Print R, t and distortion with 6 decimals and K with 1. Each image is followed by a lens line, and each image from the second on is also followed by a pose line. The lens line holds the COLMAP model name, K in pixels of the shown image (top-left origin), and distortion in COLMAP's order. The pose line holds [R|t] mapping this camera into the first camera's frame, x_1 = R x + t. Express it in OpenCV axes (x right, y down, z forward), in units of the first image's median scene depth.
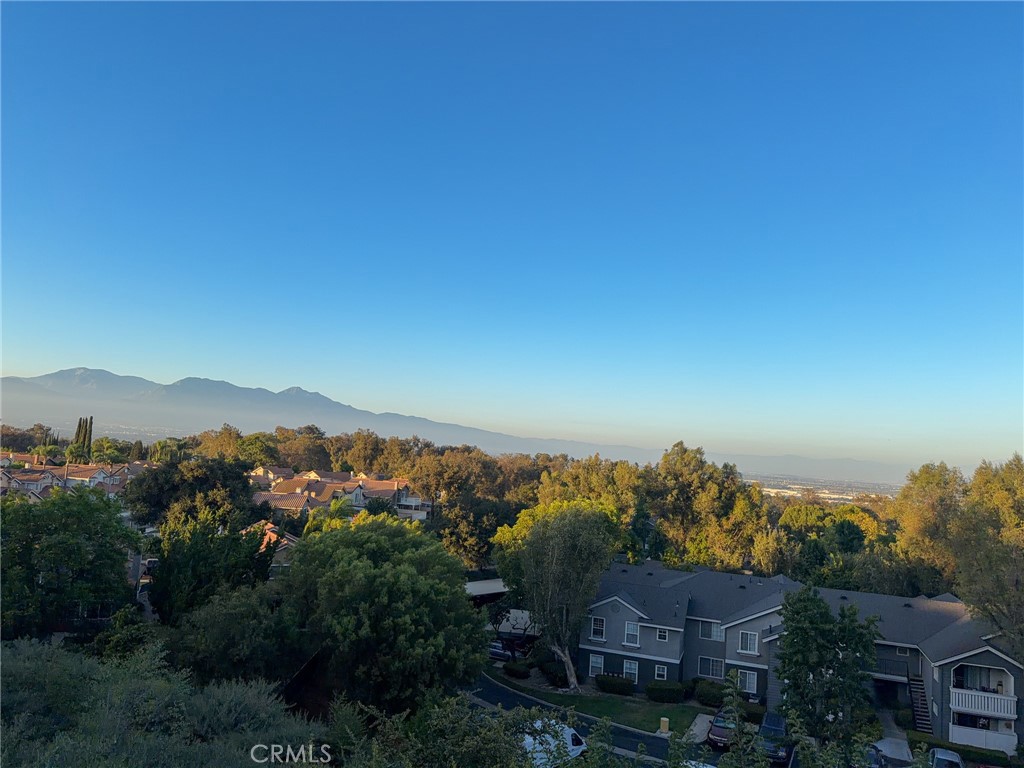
lens RADIAL K [[730.9, 0, 502.7], [0, 730.9, 377.7], [0, 0, 1]] dist [0.047583, -0.049369]
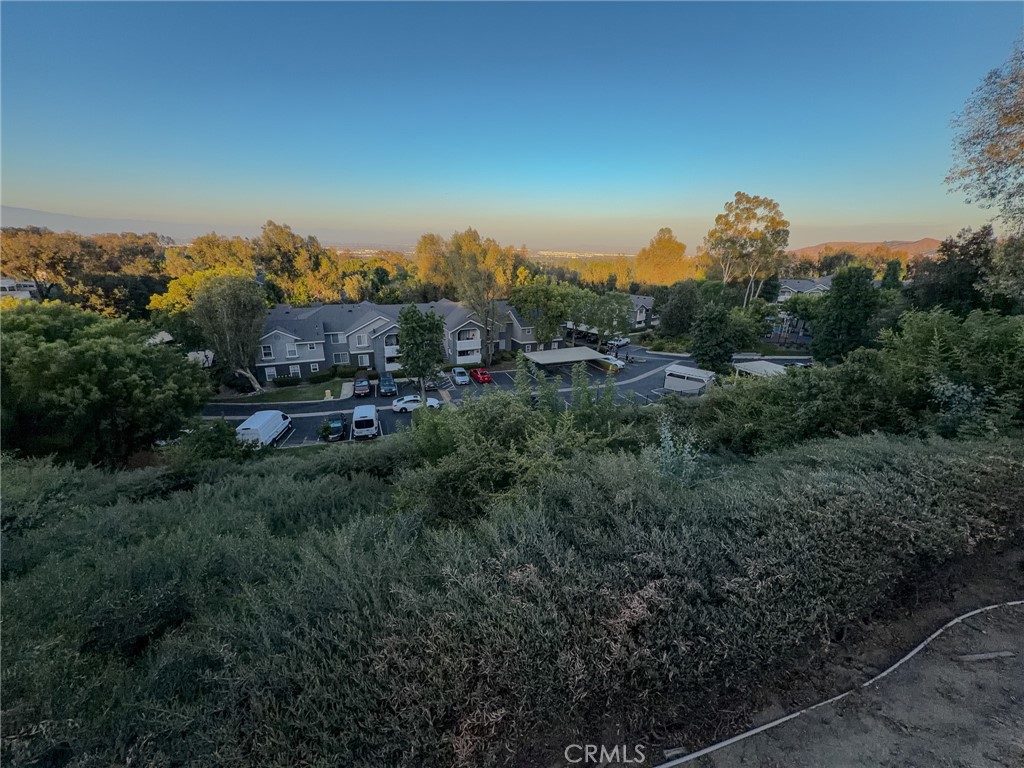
lens RADIAL K [[416.9, 0, 512.7], [0, 416.9, 388.2], [0, 0, 1]] dist [0.001646, 0.000858]
pose [[0.711202, -0.277303, 0.645984, -0.093448], [-0.046955, 0.898121, 0.437235, -0.000914], [-0.701418, -0.341295, 0.625724, 0.056005]]
